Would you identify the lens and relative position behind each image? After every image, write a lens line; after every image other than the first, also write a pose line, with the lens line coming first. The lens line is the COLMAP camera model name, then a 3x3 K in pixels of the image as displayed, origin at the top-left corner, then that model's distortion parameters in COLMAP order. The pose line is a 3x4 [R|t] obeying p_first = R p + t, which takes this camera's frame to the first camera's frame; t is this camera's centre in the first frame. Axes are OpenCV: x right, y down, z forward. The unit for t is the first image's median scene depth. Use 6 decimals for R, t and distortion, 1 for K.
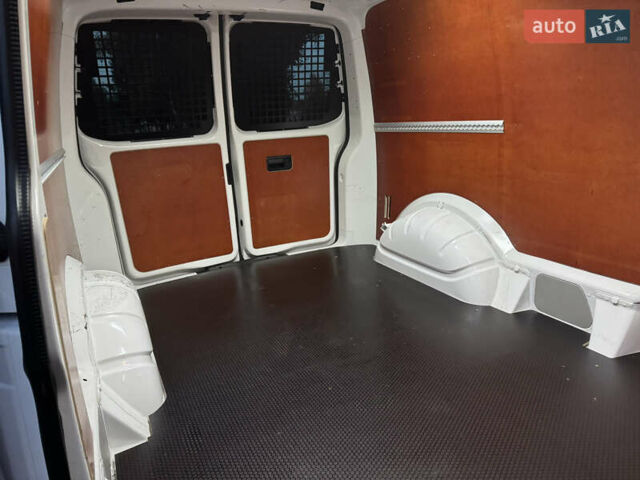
lens RADIAL K [[448.9, 0, 313.8], [0, 448.9, 244.2], [0, 0, 1]] dist [0.045881, -0.051210]
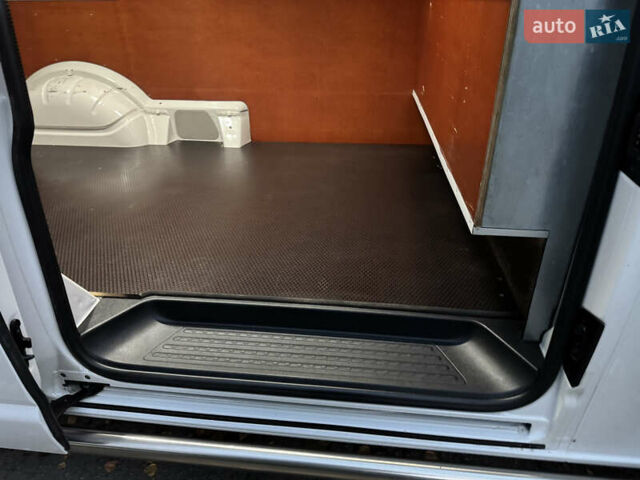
lens RADIAL K [[448.9, 0, 315.4], [0, 448.9, 237.4], [0, 0, 1]] dist [0.045881, -0.051210]
pose [[0.546423, -0.339975, 0.765401, -0.365949], [0.204716, 0.940398, 0.271558, 0.112033], [-0.812104, 0.008304, 0.583453, -0.120065]]
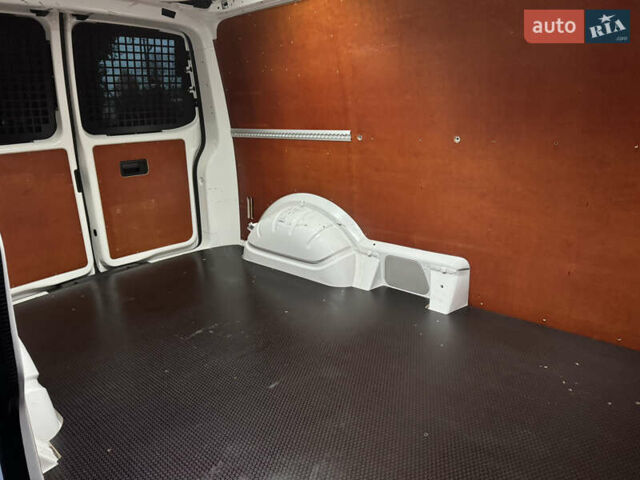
lens RADIAL K [[448.9, 0, 316.4], [0, 448.9, 243.2], [0, 0, 1]] dist [0.045881, -0.051210]
pose [[0.928416, -0.081872, 0.362409, -0.095787], [0.083042, 0.996469, 0.012378, 0.000550], [-0.362143, 0.018604, 0.931937, -0.054068]]
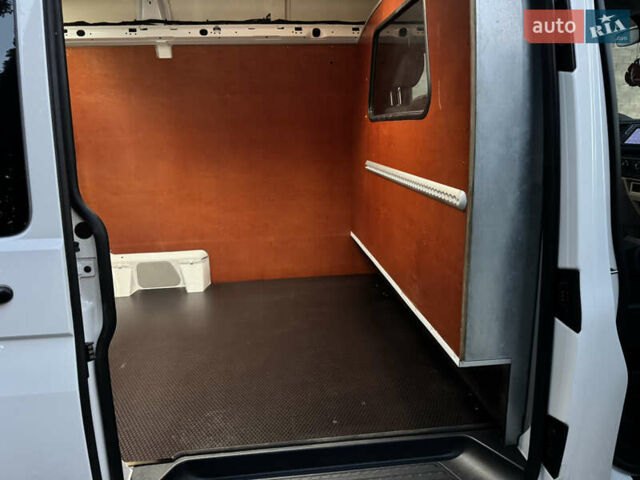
lens RADIAL K [[448.9, 0, 311.2], [0, 448.9, 242.2], [0, 0, 1]] dist [0.045881, -0.051210]
pose [[0.353981, -0.189732, 0.915805, -0.510567], [0.261053, 0.960332, 0.098054, 0.001683], [-0.898081, 0.204364, 0.389469, -0.077506]]
